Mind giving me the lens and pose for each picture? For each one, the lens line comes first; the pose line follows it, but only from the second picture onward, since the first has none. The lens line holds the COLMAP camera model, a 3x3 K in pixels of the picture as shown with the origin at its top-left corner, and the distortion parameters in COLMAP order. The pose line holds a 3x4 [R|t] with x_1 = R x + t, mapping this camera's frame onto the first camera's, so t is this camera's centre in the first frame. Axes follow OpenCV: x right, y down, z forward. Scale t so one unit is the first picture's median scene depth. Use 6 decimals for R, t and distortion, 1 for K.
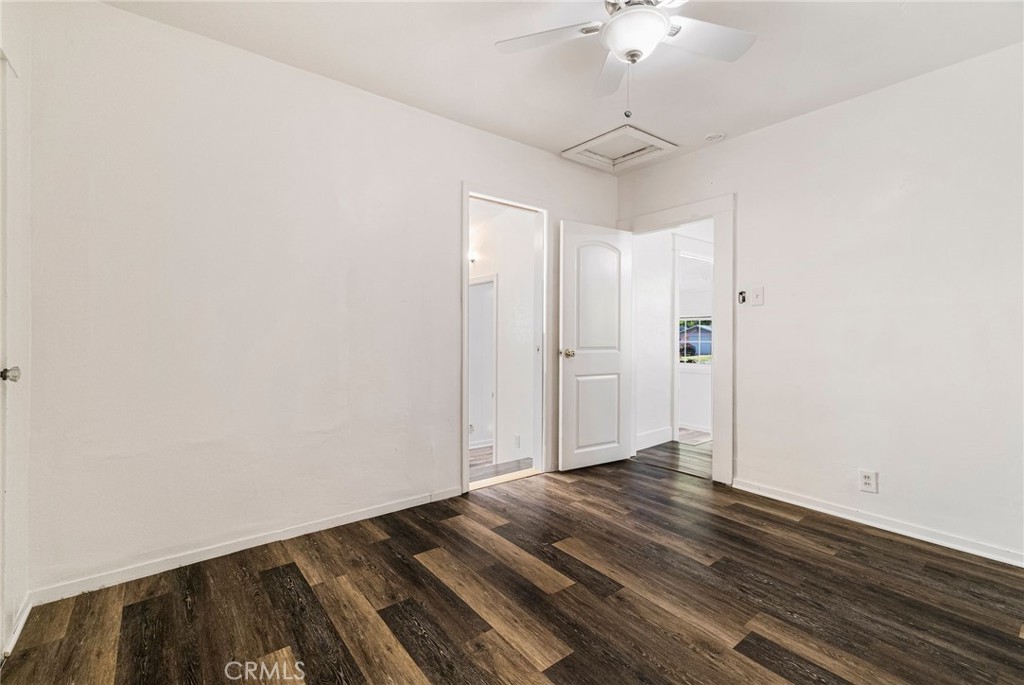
lens RADIAL K [[445.4, 0, 512.3], [0, 445.4, 336.3], [0, 0, 1]] dist [0.003995, 0.000301]
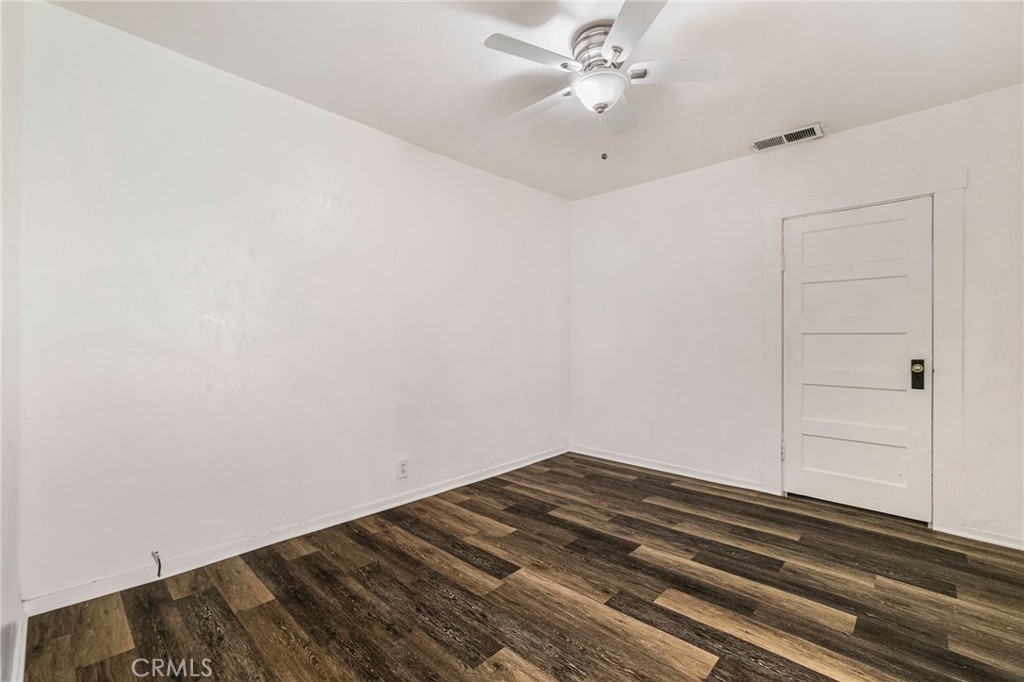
lens RADIAL K [[445.4, 0, 511.3], [0, 445.4, 339.7], [0, 0, 1]] dist [0.003995, 0.000301]
pose [[-0.989319, -0.010983, -0.145353, 0.633115], [-0.012877, 0.999844, 0.012100, -0.025854], [0.145197, 0.013843, -0.989306, 2.030847]]
